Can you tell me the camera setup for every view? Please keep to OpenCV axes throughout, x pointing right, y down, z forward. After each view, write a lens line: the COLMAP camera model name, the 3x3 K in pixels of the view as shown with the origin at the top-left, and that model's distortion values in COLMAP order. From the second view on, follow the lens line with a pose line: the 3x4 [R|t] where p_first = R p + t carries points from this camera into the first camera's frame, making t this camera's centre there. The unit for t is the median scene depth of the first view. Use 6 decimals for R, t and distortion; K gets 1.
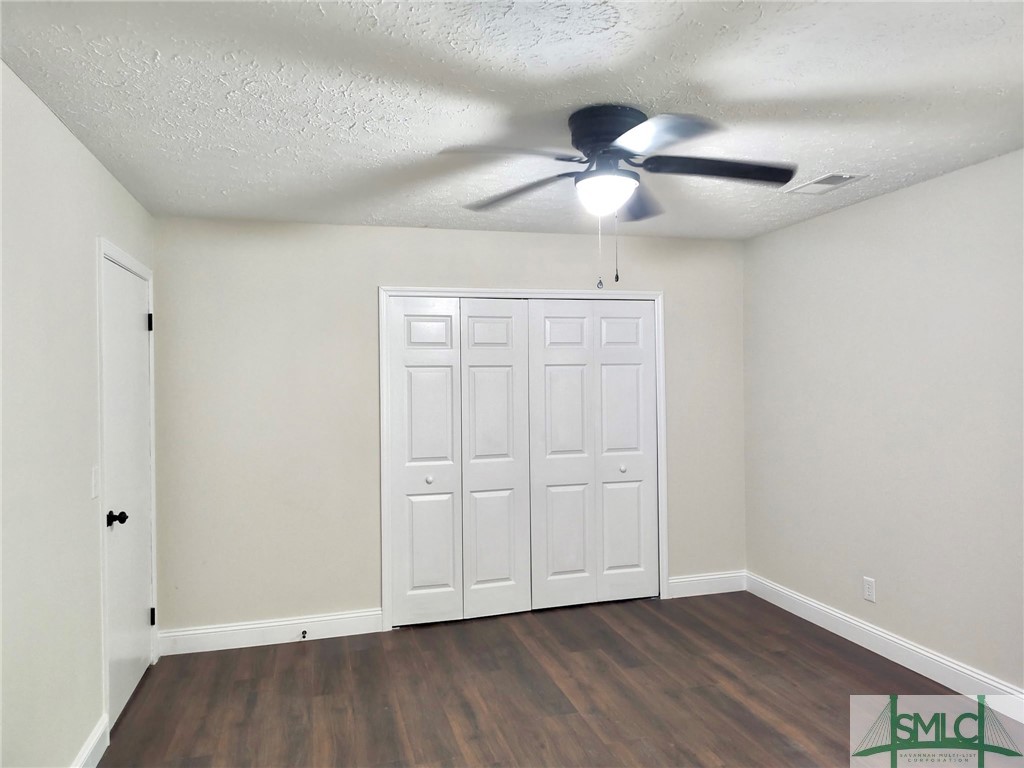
lens RADIAL K [[703.4, 0, 512.0], [0, 703.4, 384.0], [0, 0, 1]] dist [0.051617, -0.061879]
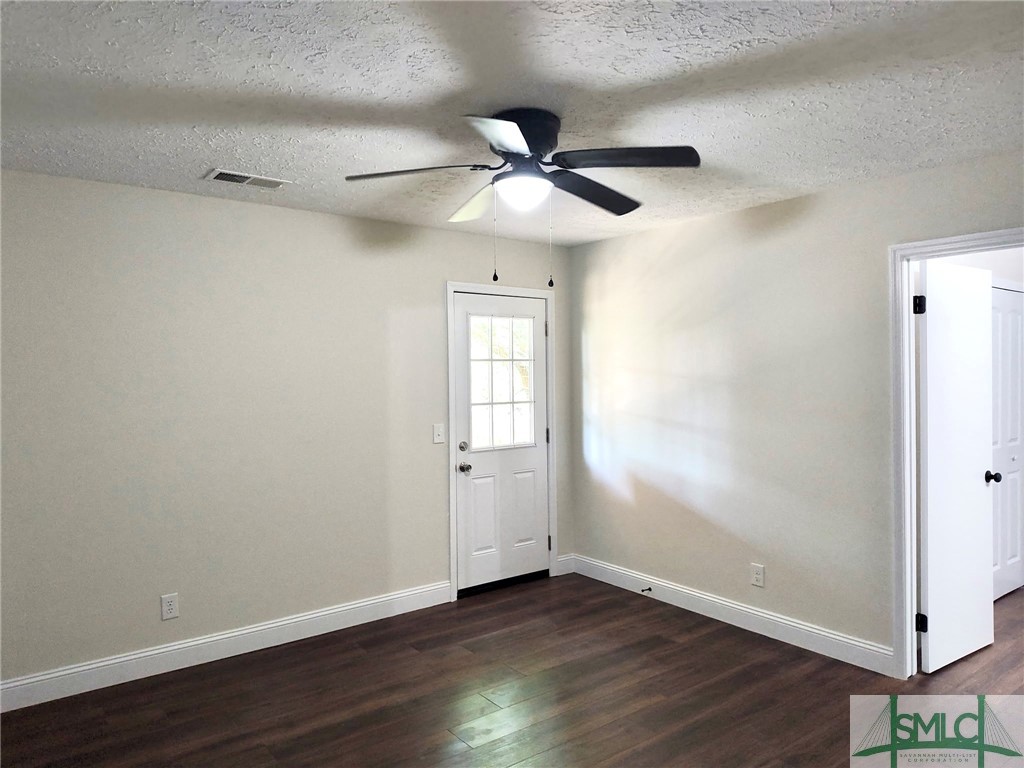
lens RADIAL K [[703.4, 0, 512.0], [0, 703.4, 384.0], [0, 0, 1]] dist [0.051617, -0.061879]
pose [[-0.368053, 0.002815, 0.929801, -0.606688], [0.018326, 0.999823, 0.004227, -0.002945], [-0.929624, 0.018595, -0.368039, 1.035775]]
